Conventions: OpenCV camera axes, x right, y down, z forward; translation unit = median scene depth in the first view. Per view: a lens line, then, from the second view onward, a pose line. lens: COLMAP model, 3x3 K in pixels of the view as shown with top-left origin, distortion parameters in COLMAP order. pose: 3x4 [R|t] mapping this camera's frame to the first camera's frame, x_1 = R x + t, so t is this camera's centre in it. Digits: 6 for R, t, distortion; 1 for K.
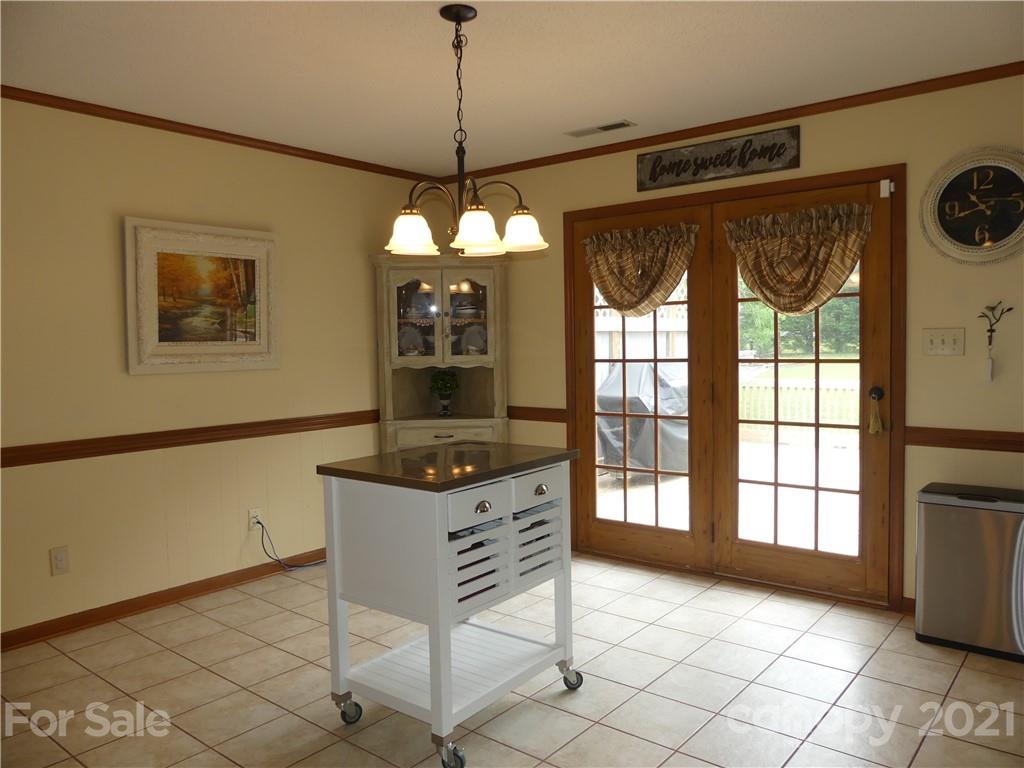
lens RADIAL K [[772.8, 0, 503.0], [0, 772.8, 355.0], [0, 0, 1]] dist [-0.031135, 0.036554]
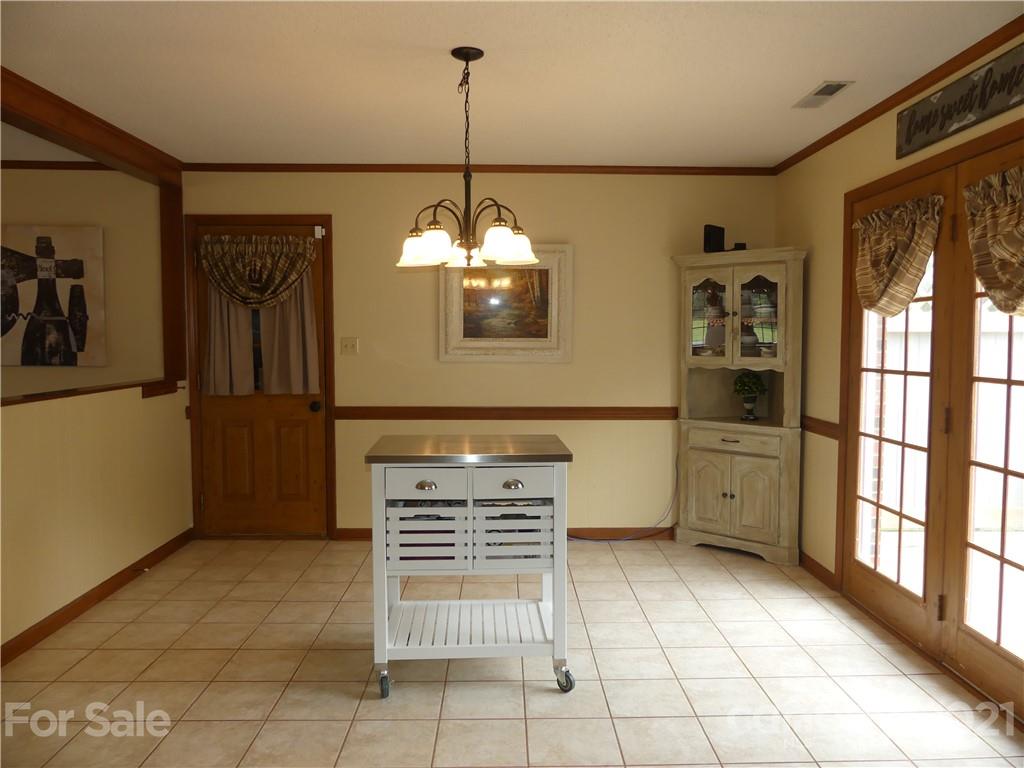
lens RADIAL K [[772.8, 0, 541.3], [0, 772.8, 350.6], [0, 0, 1]] dist [-0.031135, 0.036554]
pose [[0.661132, 0.030564, -0.749647, 0.561374], [-0.030413, 0.999440, 0.013926, -0.015401], [0.749653, 0.013592, 0.661692, 0.212750]]
